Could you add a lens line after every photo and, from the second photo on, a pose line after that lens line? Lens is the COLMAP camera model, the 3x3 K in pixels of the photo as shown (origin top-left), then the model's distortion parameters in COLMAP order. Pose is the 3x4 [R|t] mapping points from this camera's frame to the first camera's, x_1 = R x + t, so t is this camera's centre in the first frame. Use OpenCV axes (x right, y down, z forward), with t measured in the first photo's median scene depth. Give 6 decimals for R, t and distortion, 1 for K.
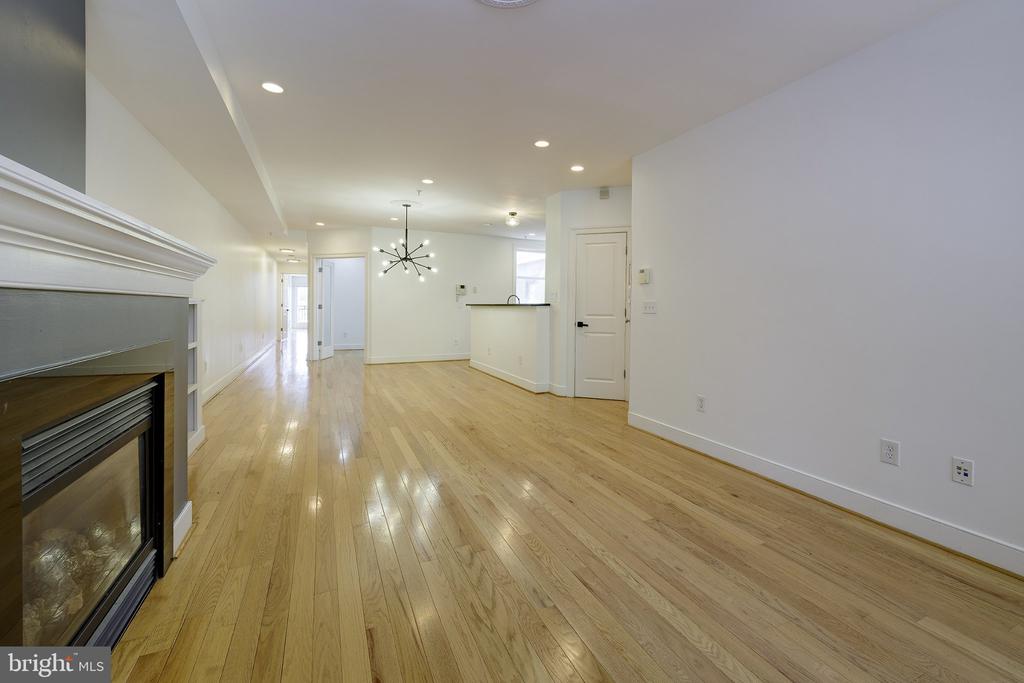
lens RADIAL K [[419.1, 0, 516.5], [0, 419.1, 315.7], [0, 0, 1]] dist [0.000072, 0.000052]
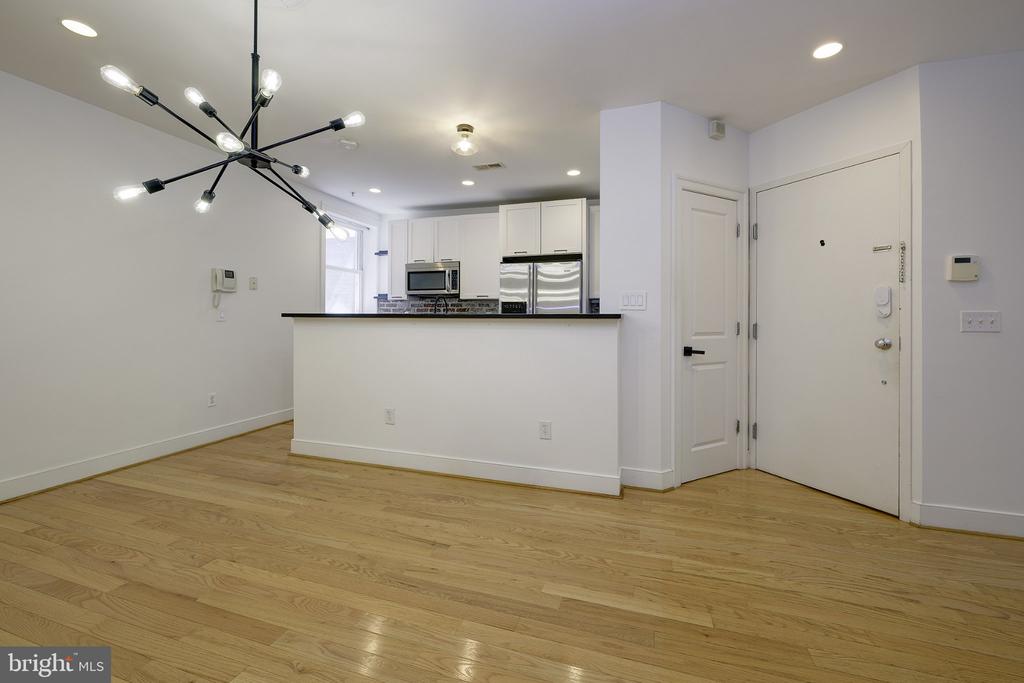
lens RADIAL K [[420.3, 0, 512.5], [0, 420.3, 318.9], [0, 0, 1]] dist [-0.000285, -0.000121]
pose [[0.680404, -0.007109, 0.732803, -0.342656], [0.017404, 0.999828, -0.006460, -0.018816], [-0.732631, 0.017148, 0.680410, 0.651101]]
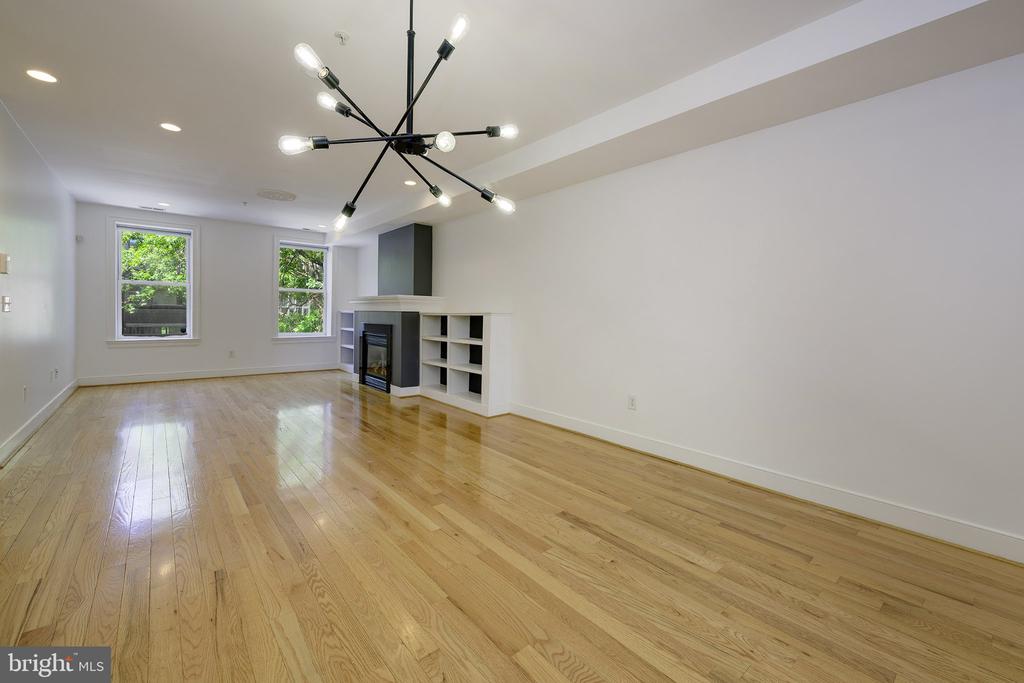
lens RADIAL K [[420.2, 0, 523.8], [0, 420.2, 322.7], [0, 0, 1]] dist [-0.002675, -0.000129]
pose [[-0.957719, -0.024572, -0.286653, -0.250462], [-0.036476, 0.998676, 0.036261, -0.031476], [0.285383, 0.045184, -0.957348, 1.247152]]
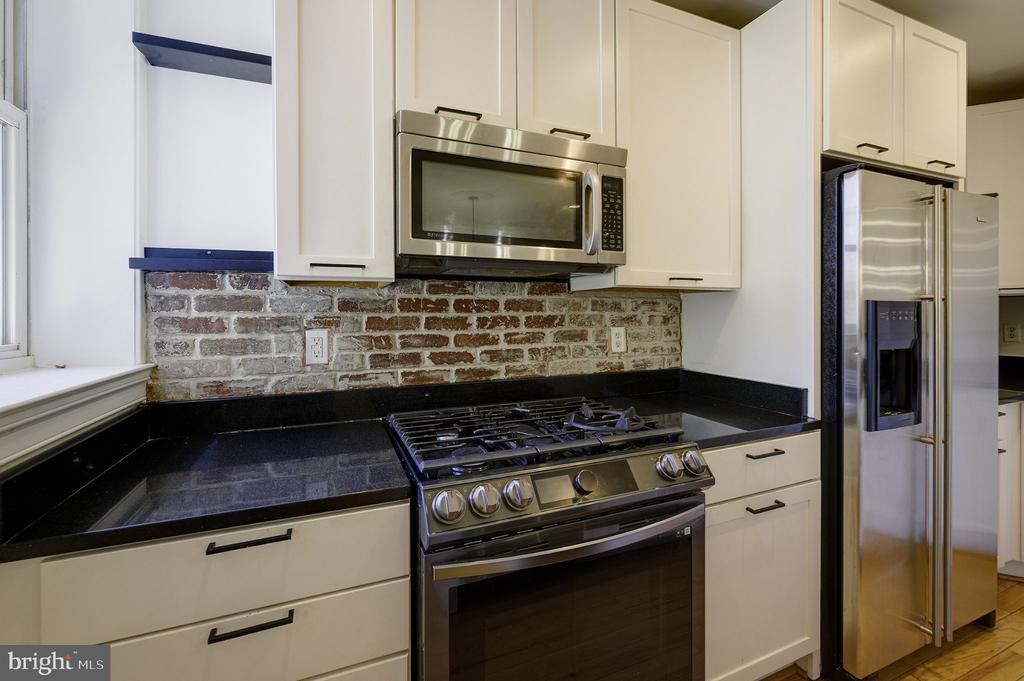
lens RADIAL K [[434.5, 0, 491.5], [0, 434.5, 312.4], [0, 0, 1]] dist [-0.000917, -0.000241]
pose [[0.061944, -0.013981, 0.997982, -0.045395], [0.022819, 0.999660, 0.012588, -0.055011], [-0.997819, 0.021993, 0.062242, 1.344988]]
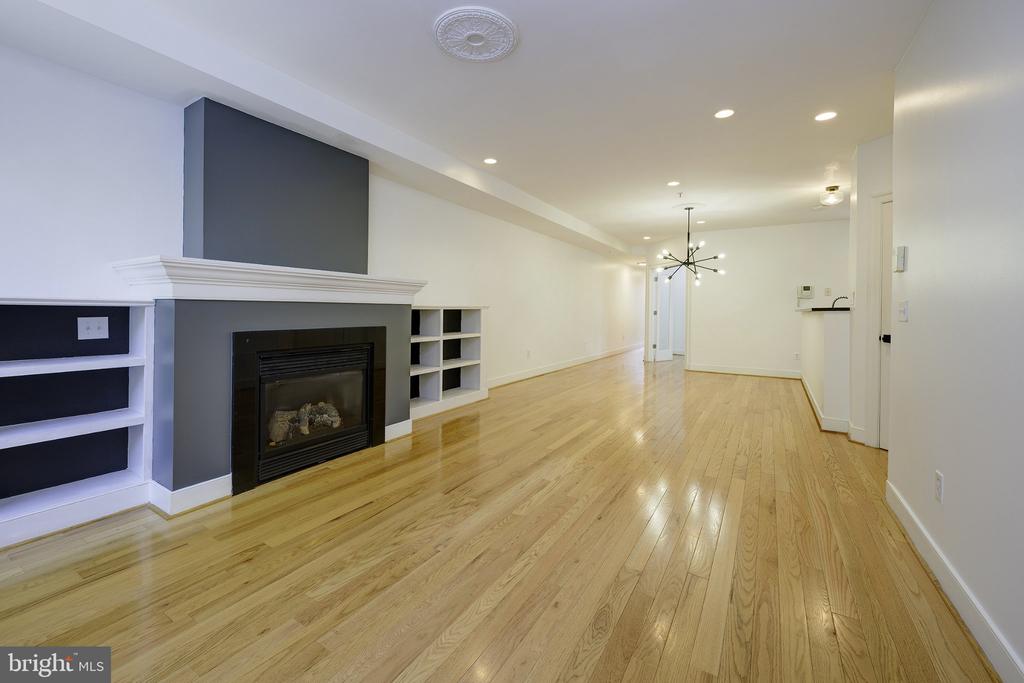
lens RADIAL K [[416.7, 0, 510.3], [0, 416.7, 310.6], [0, 0, 1]] dist [0.000456, 0.000041]
pose [[0.552221, -0.002719, -0.833694, 0.304377], [-0.023883, 0.999533, -0.019080, 0.002917], [0.833356, 0.030447, 0.551898, 0.120704]]
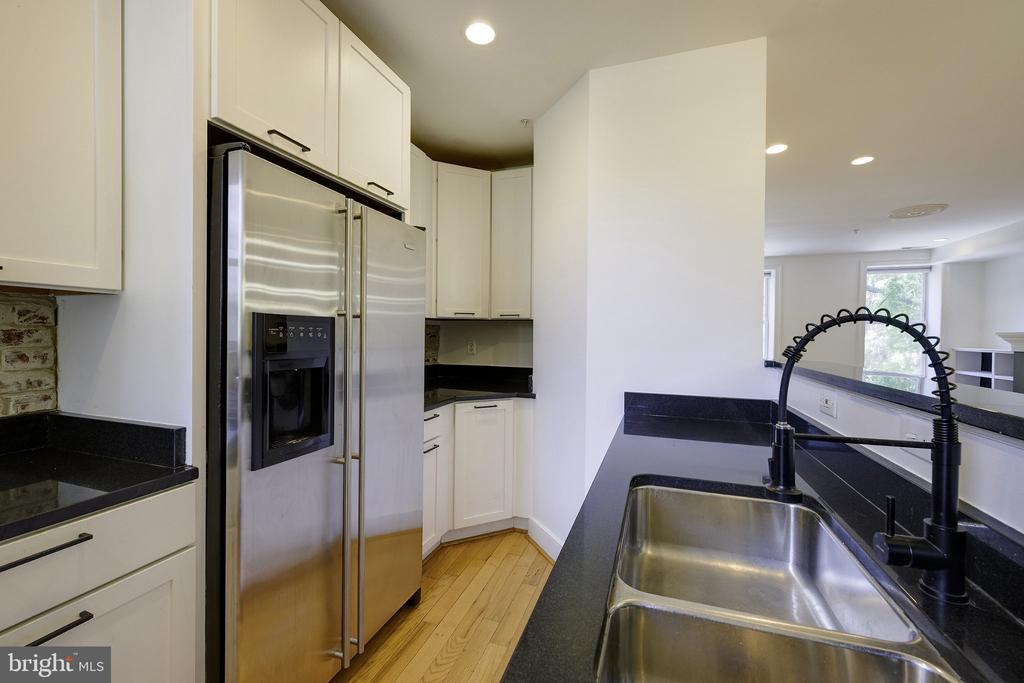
lens RADIAL K [[424.4, 0, 531.3], [0, 424.4, 336.9], [0, 0, 1]] dist [-0.000585, 0.000056]
pose [[-0.736548, -0.028178, 0.675798, -0.020138], [-0.008746, 0.999445, 0.032141, -0.050476], [-0.676329, 0.017762, -0.736386, 1.220593]]
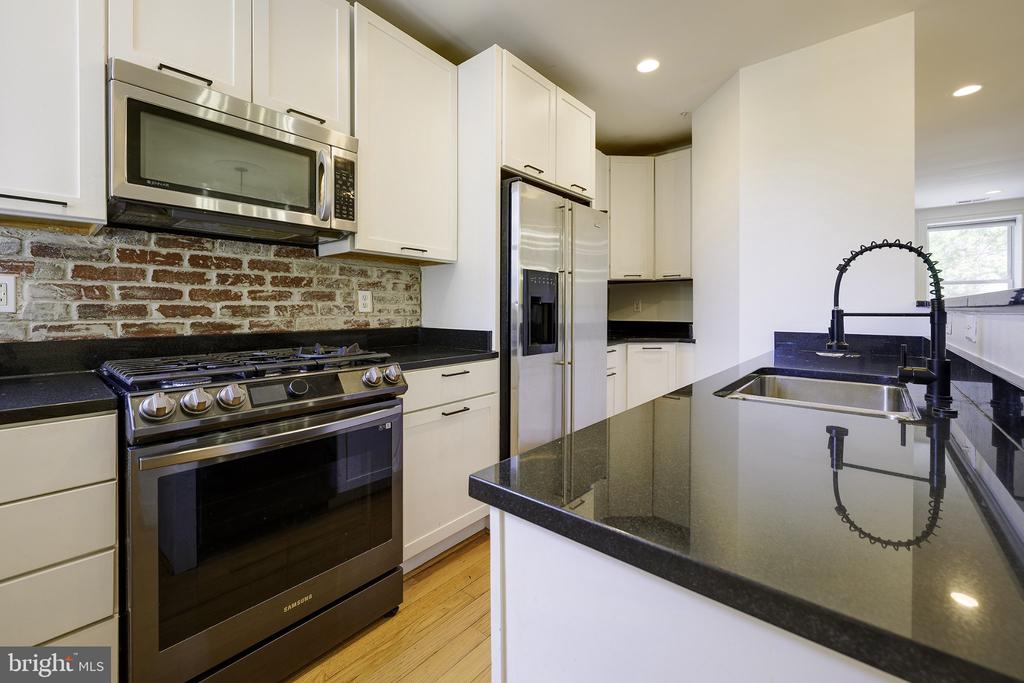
lens RADIAL K [[432.3, 0, 510.5], [0, 432.3, 310.1], [0, 0, 1]] dist [-0.002319, 0.000429]
pose [[-0.412485, -0.020017, 0.910745, -0.110789], [0.009156, 0.999617, 0.026117, -0.031417], [-0.910918, 0.019111, -0.412144, 1.313849]]
